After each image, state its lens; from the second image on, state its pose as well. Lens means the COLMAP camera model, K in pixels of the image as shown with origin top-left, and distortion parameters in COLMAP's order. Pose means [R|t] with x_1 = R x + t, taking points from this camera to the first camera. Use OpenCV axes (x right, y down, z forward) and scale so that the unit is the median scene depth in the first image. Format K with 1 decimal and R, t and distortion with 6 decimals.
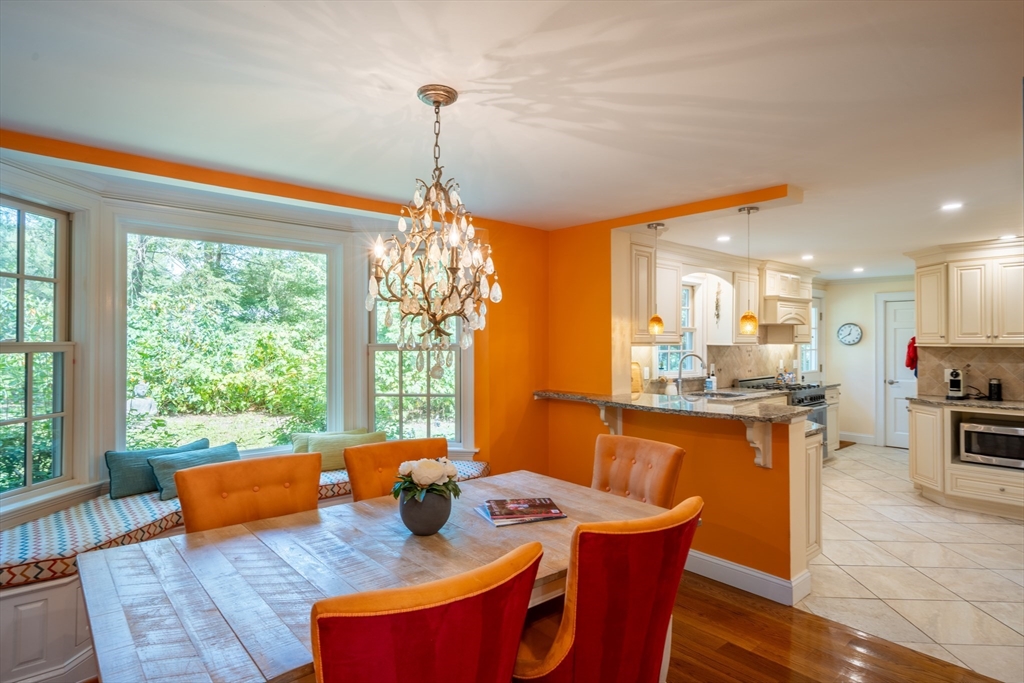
lens RADIAL K [[552.4, 0, 510.1], [0, 552.4, 336.6], [0, 0, 1]] dist [-0.004718, -0.000977]
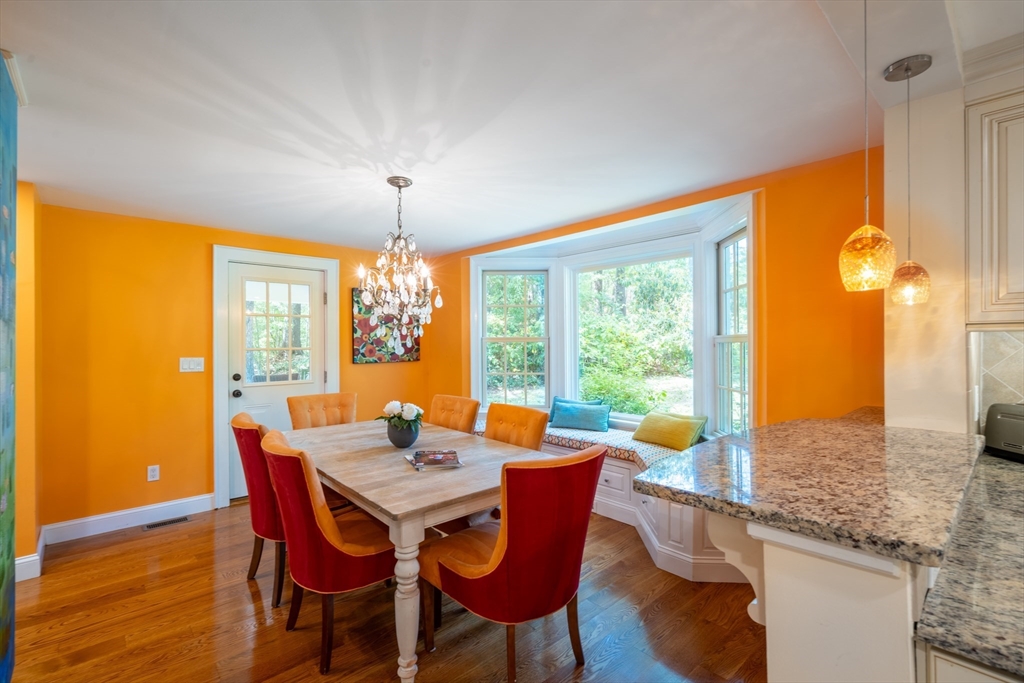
lens RADIAL K [[466.6, 0, 512.9], [0, 466.6, 340.1], [0, 0, 1]] dist [-0.002087, -0.000096]
pose [[0.023582, -0.009833, -0.999674, 0.451355], [0.014860, 0.999845, -0.009484, 0.017041], [0.999611, -0.014631, 0.023724, 0.469406]]
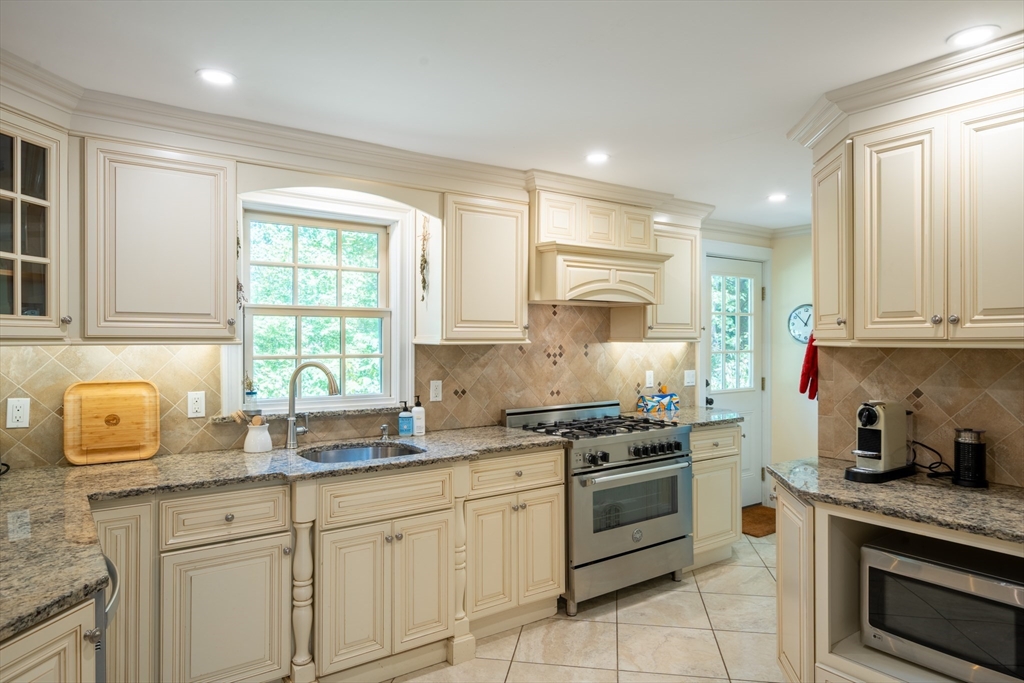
lens RADIAL K [[637.4, 0, 511.5], [0, 637.4, 339.7], [0, 0, 1]] dist [-0.000606, -0.001885]
pose [[0.996019, -0.001711, -0.089129, 0.553337], [0.002497, 0.999959, 0.008703, 0.007789], [0.089111, -0.008891, 0.995982, 0.483293]]
